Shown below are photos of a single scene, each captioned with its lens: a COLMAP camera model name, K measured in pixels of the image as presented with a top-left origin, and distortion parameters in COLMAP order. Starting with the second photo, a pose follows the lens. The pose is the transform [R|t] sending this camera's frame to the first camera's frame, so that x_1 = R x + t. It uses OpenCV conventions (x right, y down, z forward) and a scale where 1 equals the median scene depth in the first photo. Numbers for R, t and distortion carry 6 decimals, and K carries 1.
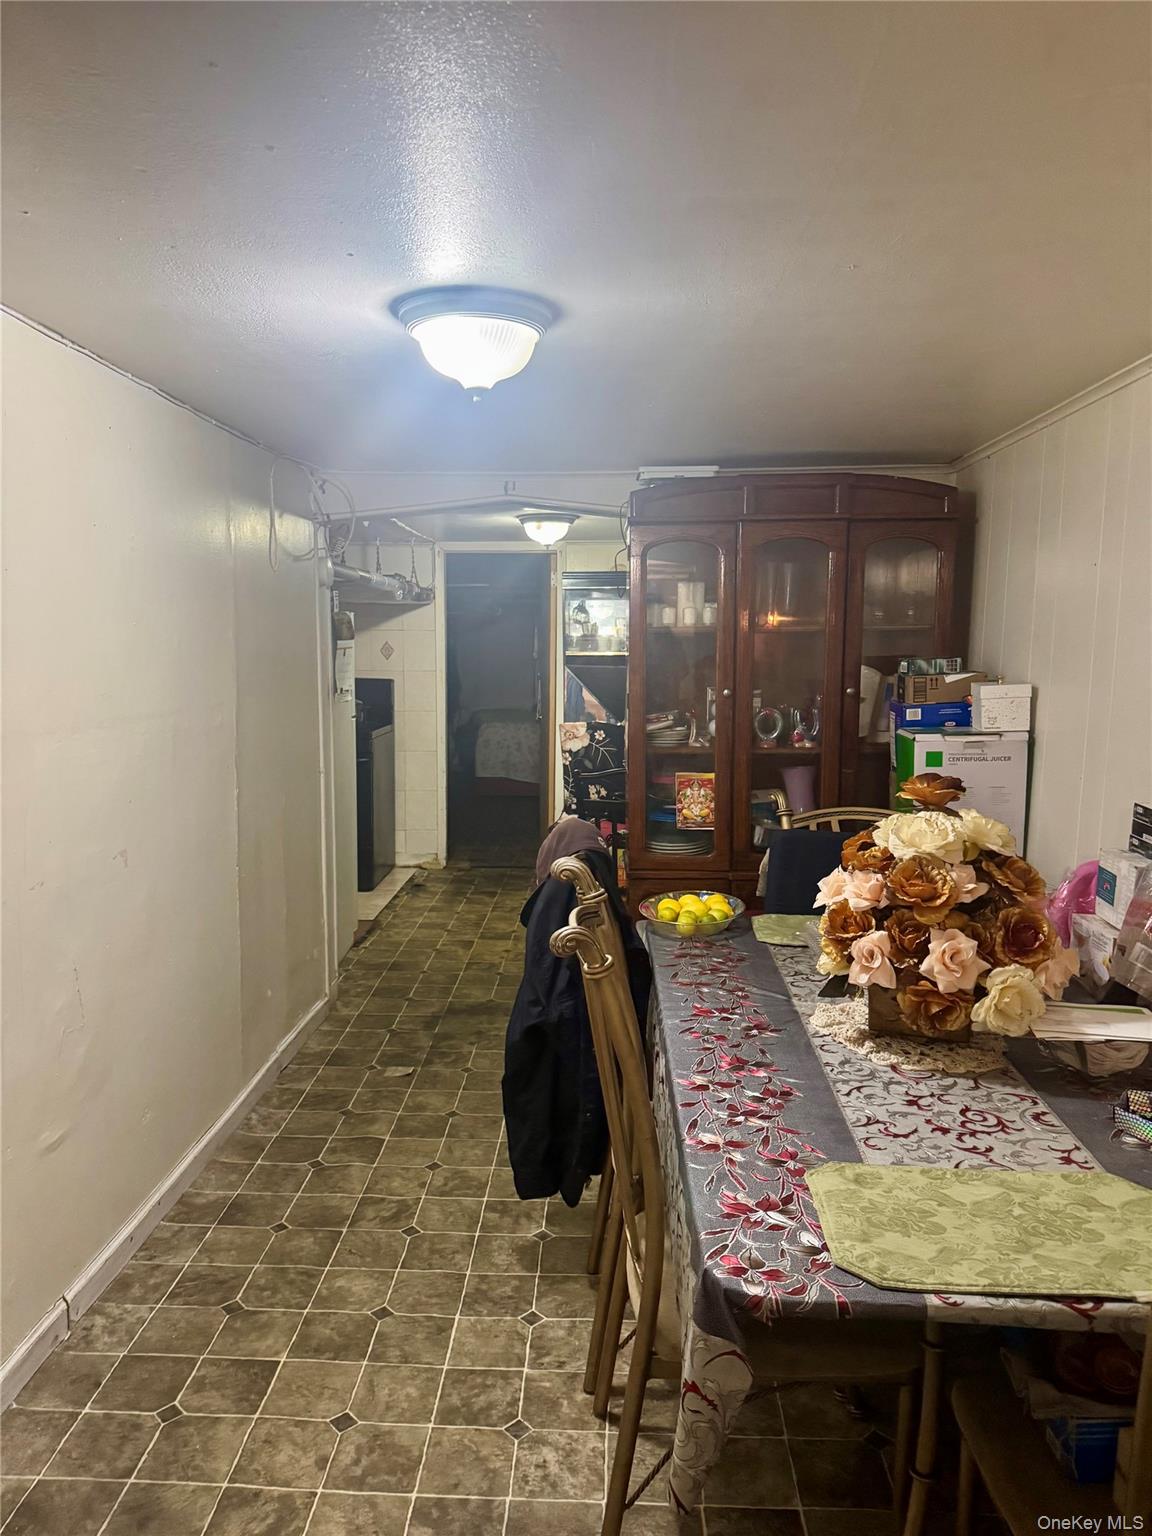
lens RADIAL K [[1087.0, 0, 576.0], [0, 1087.0, 768.0], [0, 0, 1]] dist [0.002170, -0.003407]
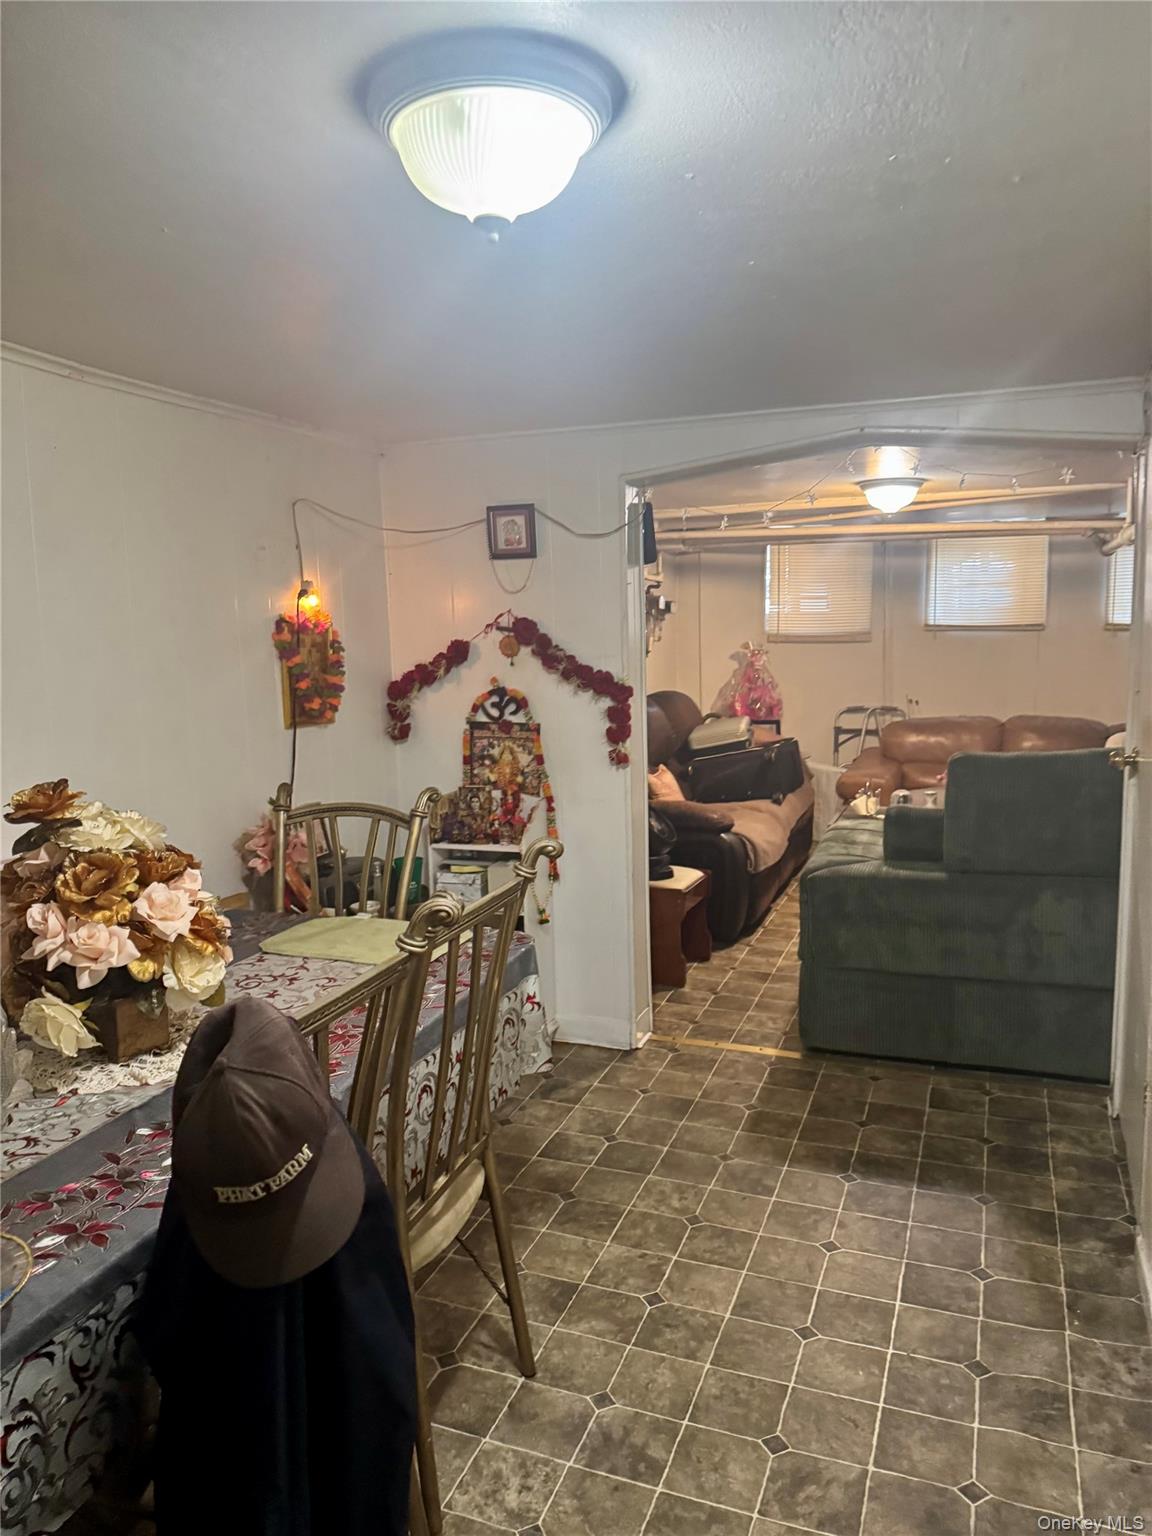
lens RADIAL K [[1087.0, 0, 576.0], [0, 1087.0, 768.0], [0, 0, 1]] dist [0.002170, -0.003407]
pose [[-0.946484, -0.026270, 0.321681, -0.378283], [0.053385, 0.970211, 0.236308, -0.202661], [-0.318306, 0.240834, -0.916886, 1.774450]]
